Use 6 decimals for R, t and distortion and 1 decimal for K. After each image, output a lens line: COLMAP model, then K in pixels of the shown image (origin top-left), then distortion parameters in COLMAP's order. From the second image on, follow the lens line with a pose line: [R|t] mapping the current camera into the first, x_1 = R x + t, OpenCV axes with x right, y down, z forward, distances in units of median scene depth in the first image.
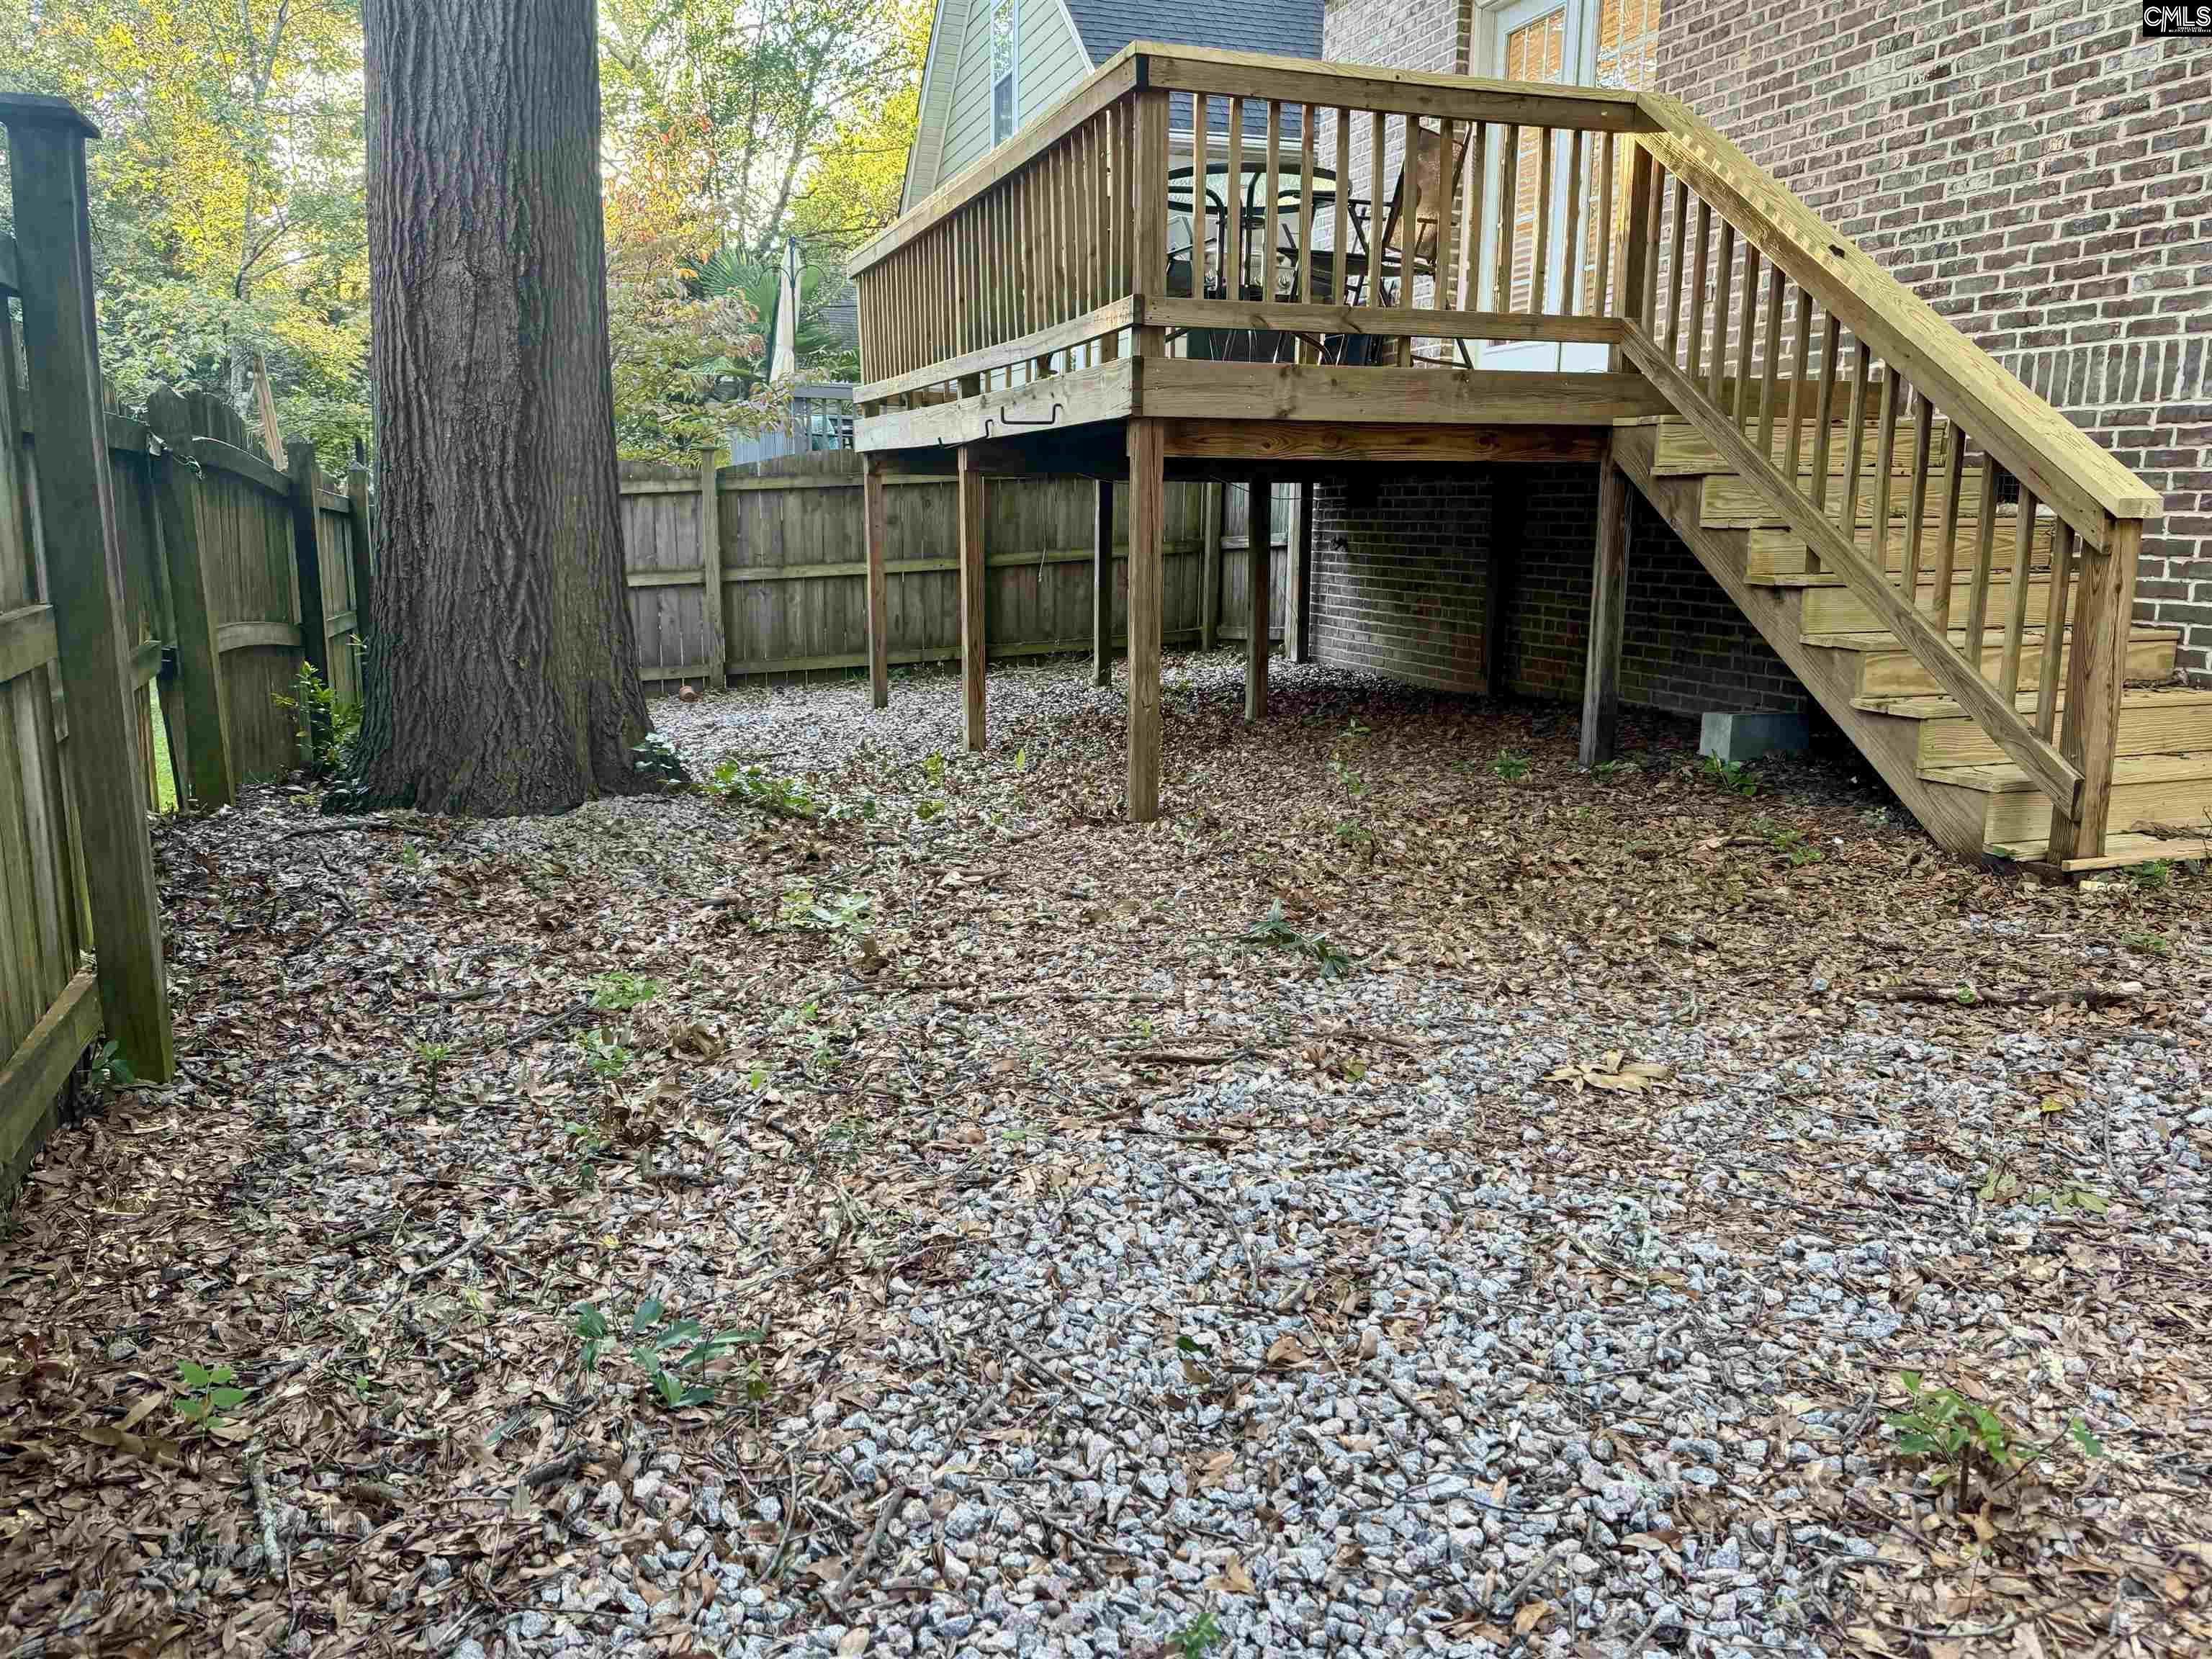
lens RADIAL K [[1599.8, 0, 1106.0], [0, 1599.8, 829.5], [0, 0, 1]] dist [0.087030, -0.112019]
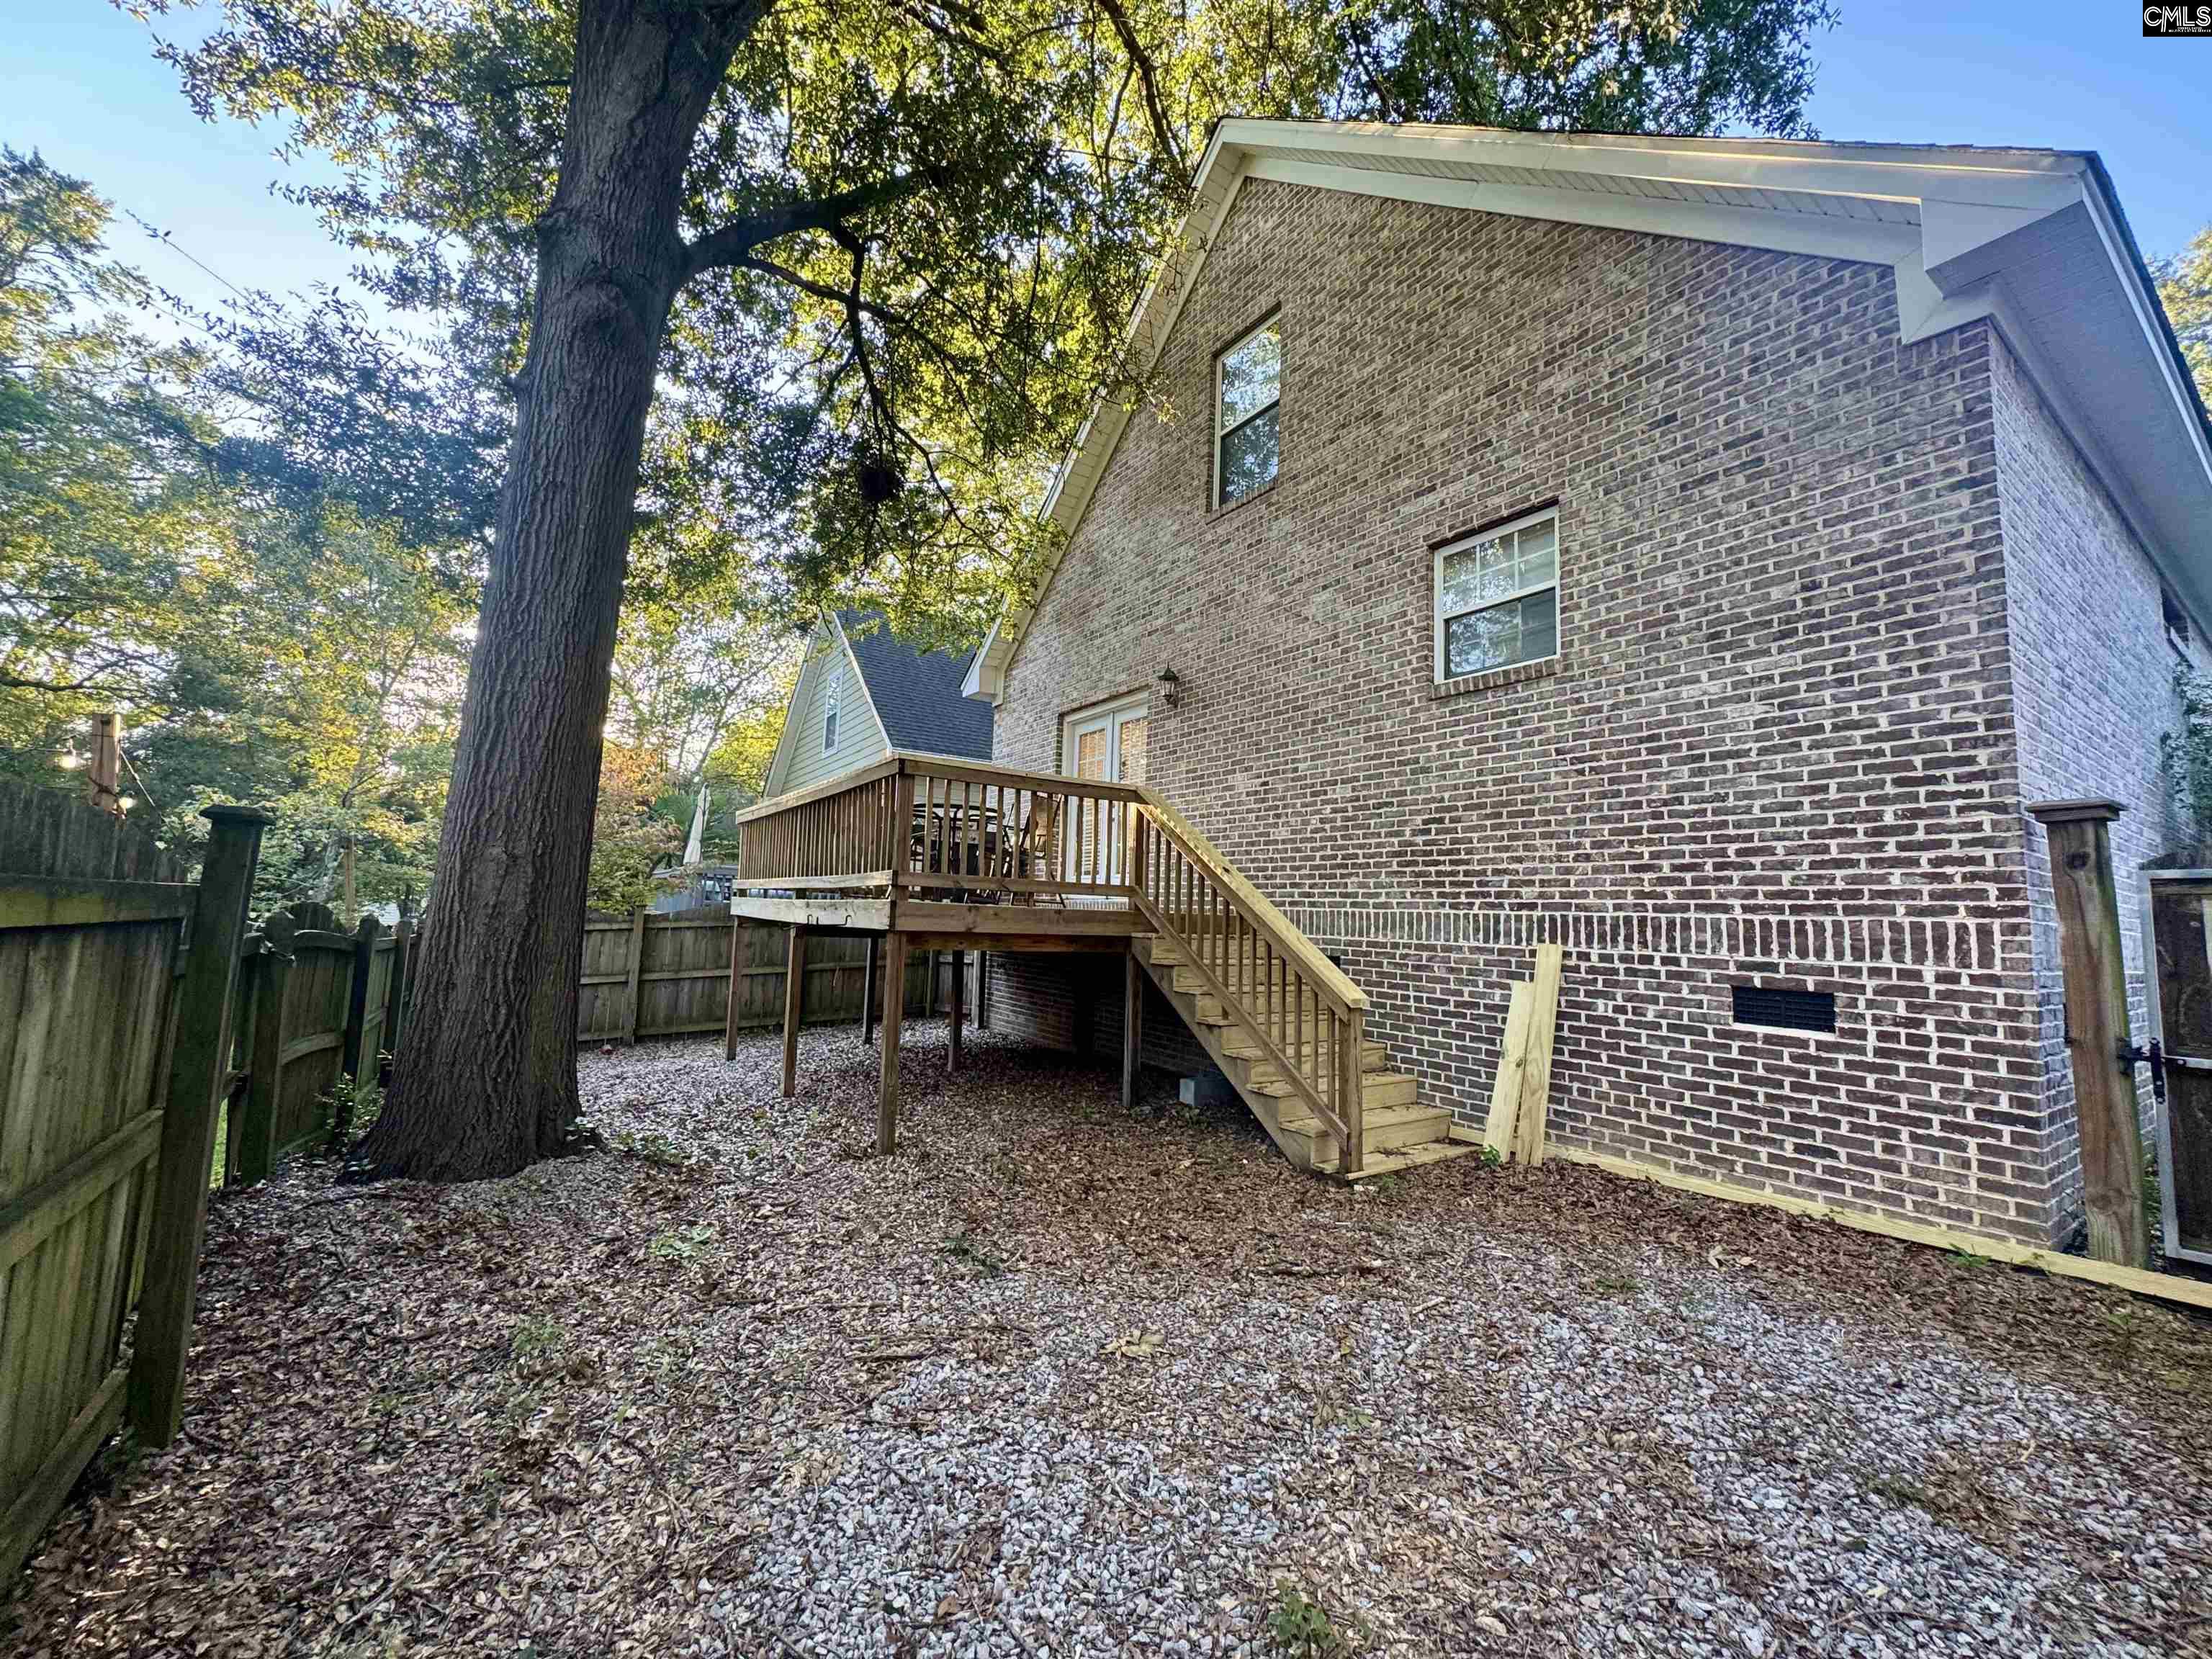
lens RADIAL K [[866.1, 0, 1106.0], [0, 866.1, 829.5], [0, 0, 1]] dist [0.001934, 0.000607]
pose [[0.966434, 0.050608, 0.251882, 0.000429], [0.022170, 0.960323, -0.278009, -0.127018], [-0.255957, 0.274262, 0.926966, -0.067278]]
